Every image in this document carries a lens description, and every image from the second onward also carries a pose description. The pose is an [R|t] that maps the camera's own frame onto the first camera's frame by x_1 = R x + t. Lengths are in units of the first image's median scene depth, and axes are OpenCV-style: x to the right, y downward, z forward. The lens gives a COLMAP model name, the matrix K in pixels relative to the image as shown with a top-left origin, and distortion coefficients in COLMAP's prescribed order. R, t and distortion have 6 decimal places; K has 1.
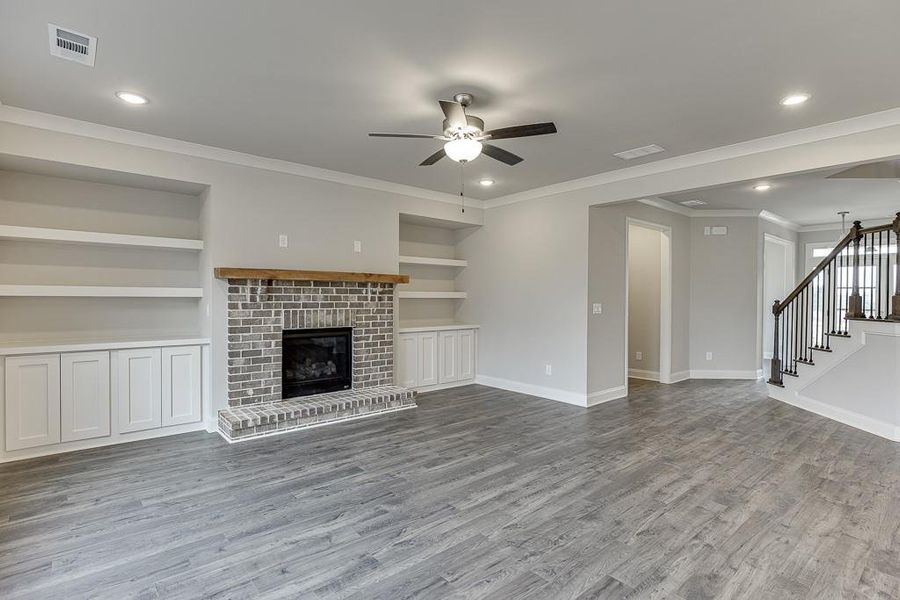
lens RADIAL K [[437.2, 0, 451.0], [0, 437.2, 298.9], [0, 0, 1]] dist [-0.011173, 0.000031]
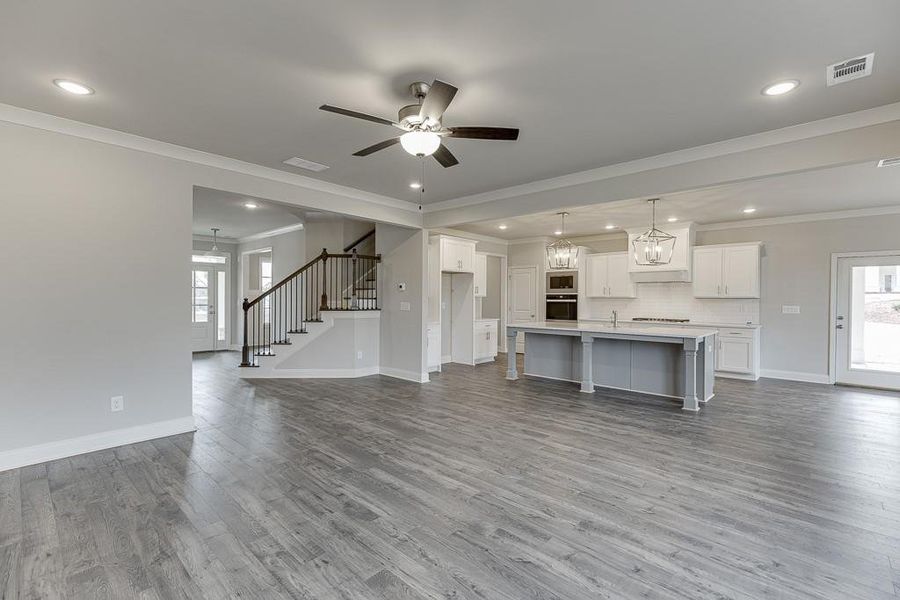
lens RADIAL K [[402.8, 0, 451.2], [0, 402.8, 302.1], [0, 0, 1]] dist [0.010156, -0.000307]
pose [[-0.116061, -0.015954, 0.993114, -0.781735], [-0.003695, 0.999871, 0.015631, -0.011402], [-0.993235, -0.001855, -0.116105, 0.950463]]
